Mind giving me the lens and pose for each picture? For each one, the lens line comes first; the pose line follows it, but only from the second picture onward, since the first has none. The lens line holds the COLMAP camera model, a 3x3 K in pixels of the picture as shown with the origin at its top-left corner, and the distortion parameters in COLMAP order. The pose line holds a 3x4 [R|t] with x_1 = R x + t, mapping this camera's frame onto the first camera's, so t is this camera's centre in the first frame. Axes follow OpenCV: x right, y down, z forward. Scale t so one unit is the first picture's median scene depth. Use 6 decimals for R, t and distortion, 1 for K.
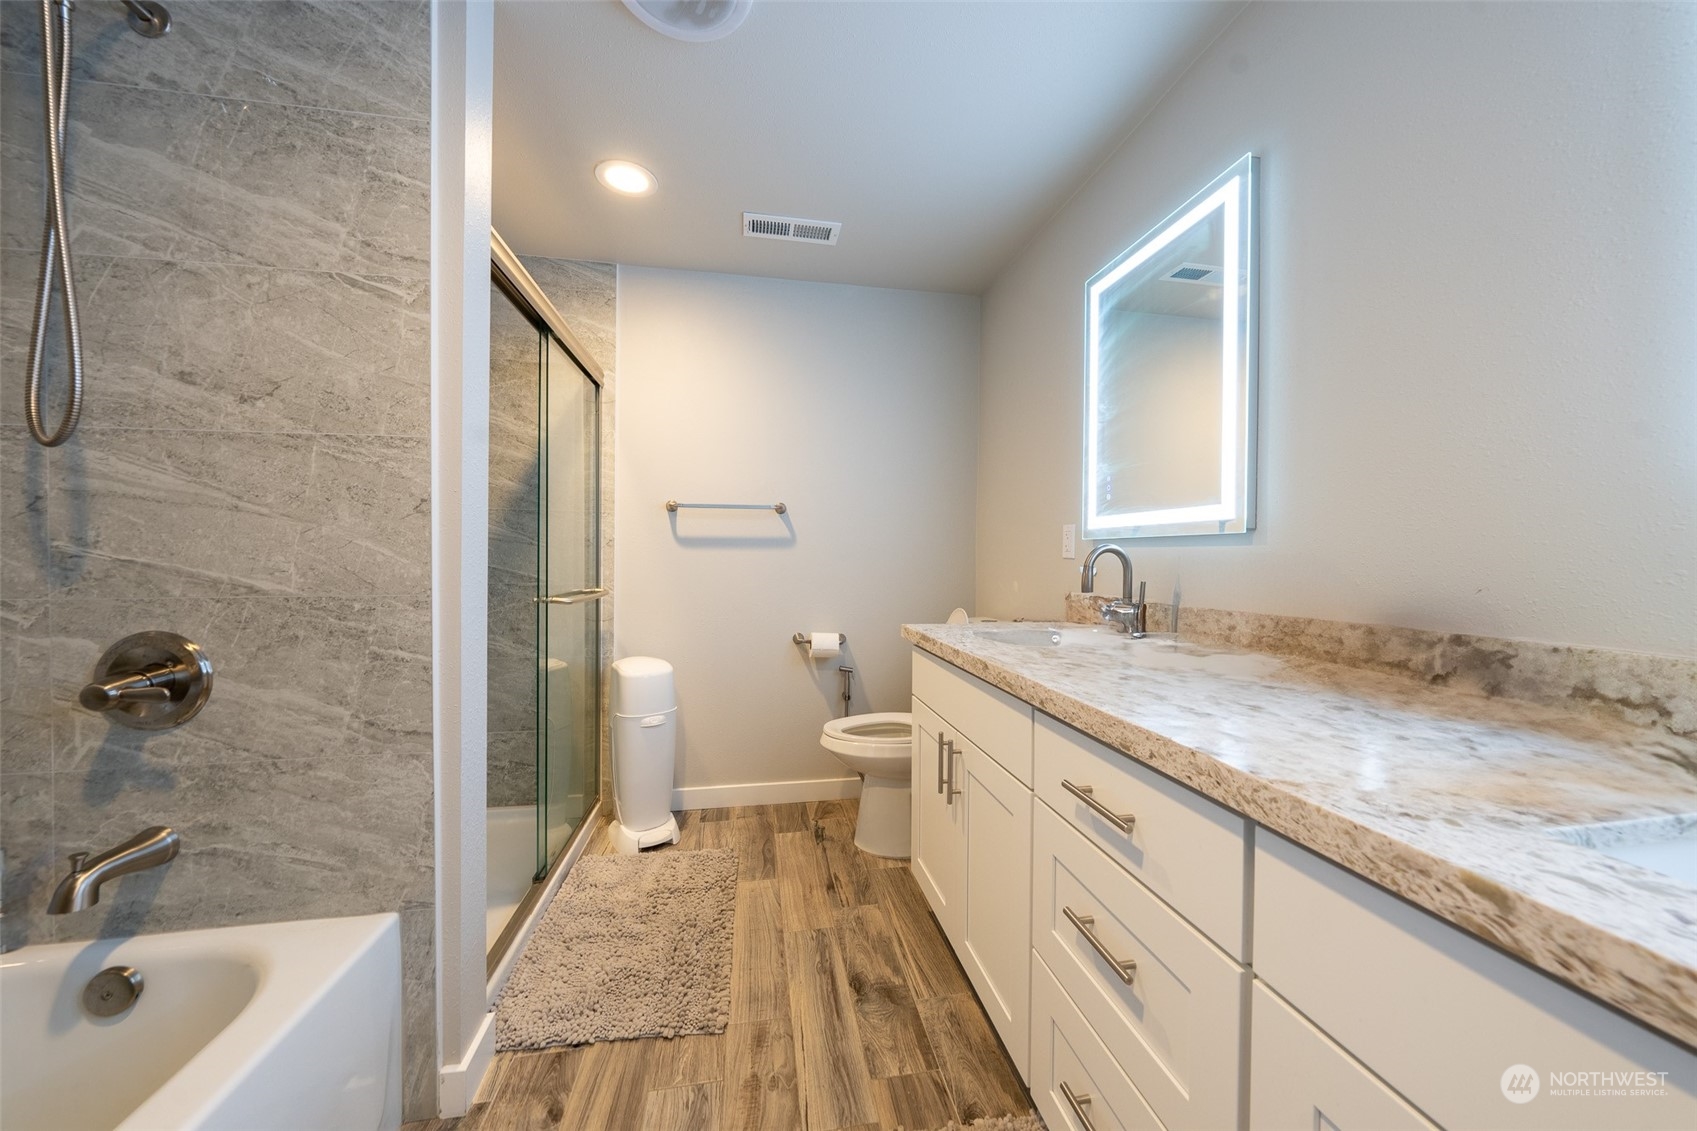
lens RADIAL K [[579.7, 0, 853.5], [0, 579.7, 560.9], [0, 0, 1]] dist [-0.008392, 0.001740]
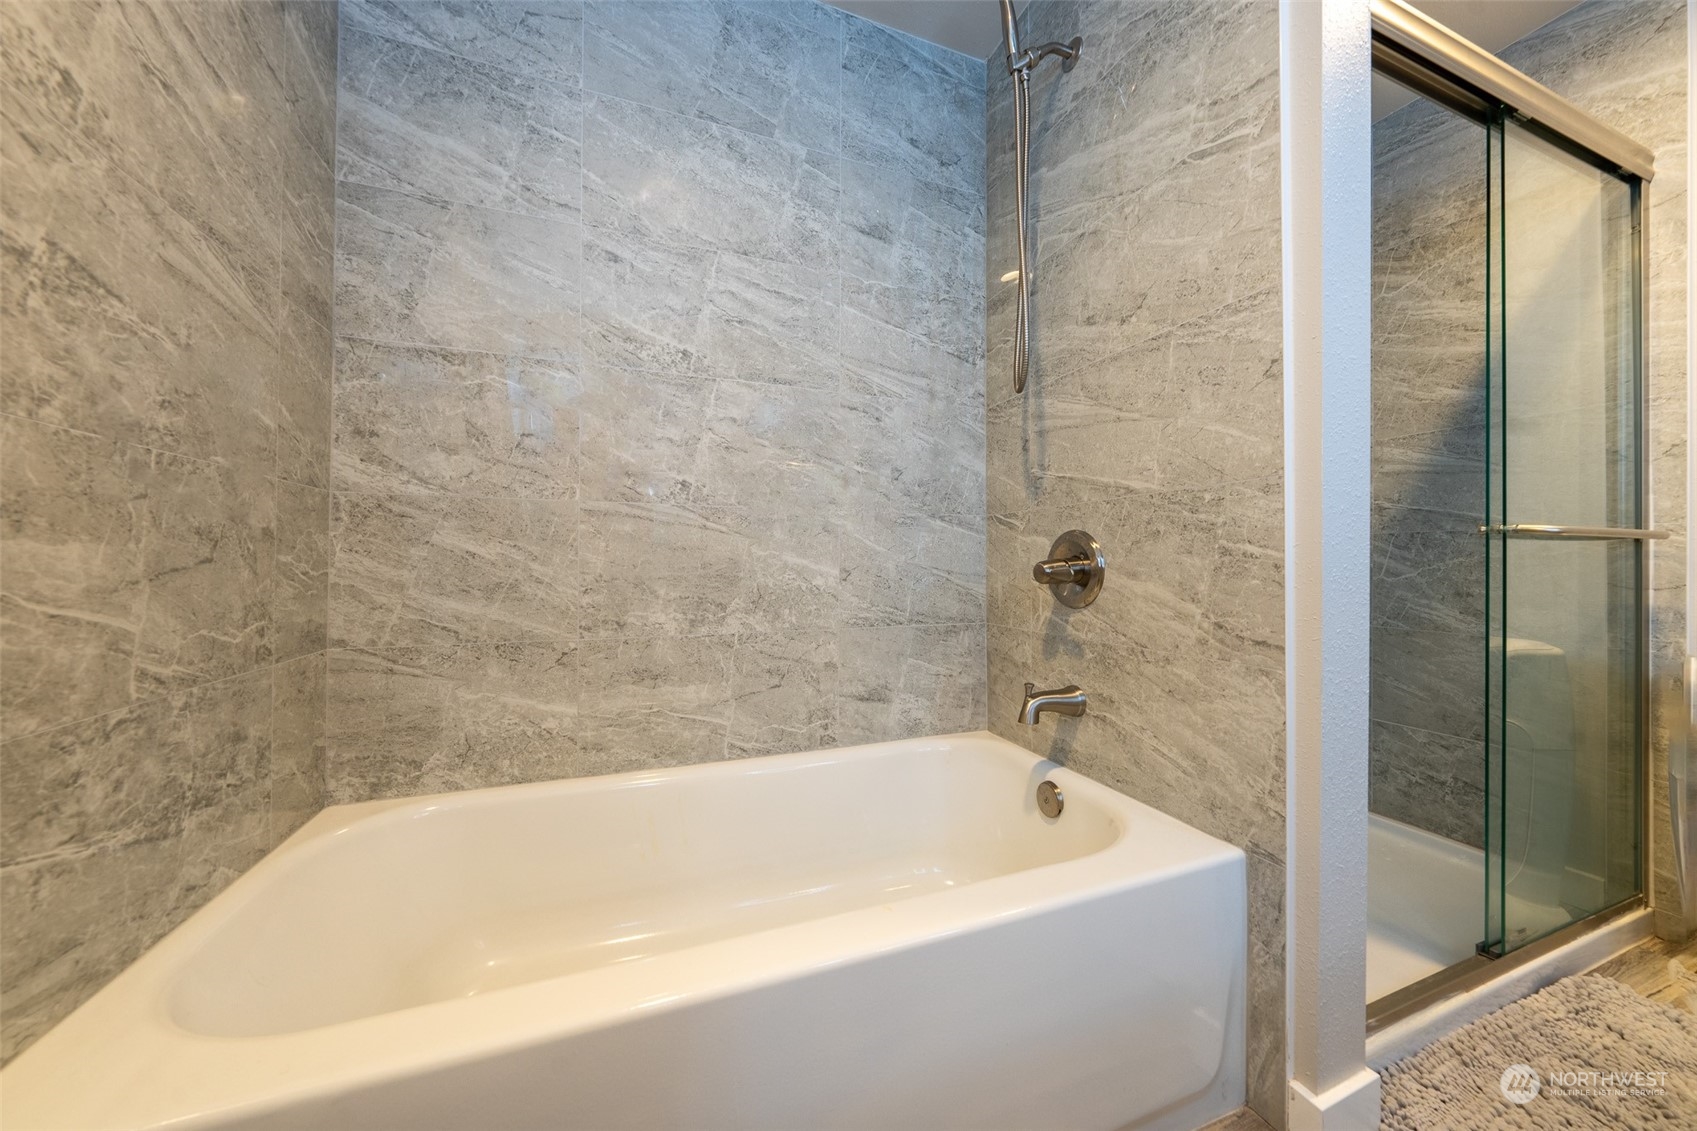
lens RADIAL K [[579.7, 0, 850.4], [0, 579.7, 562.2], [0, 0, 1]] dist [-0.008392, 0.001740]
pose [[0.183622, -0.009253, -0.982953, -0.053509], [-0.009362, 0.999894, -0.011162, 0.199138], [0.982952, 0.011252, 0.183516, 0.266279]]
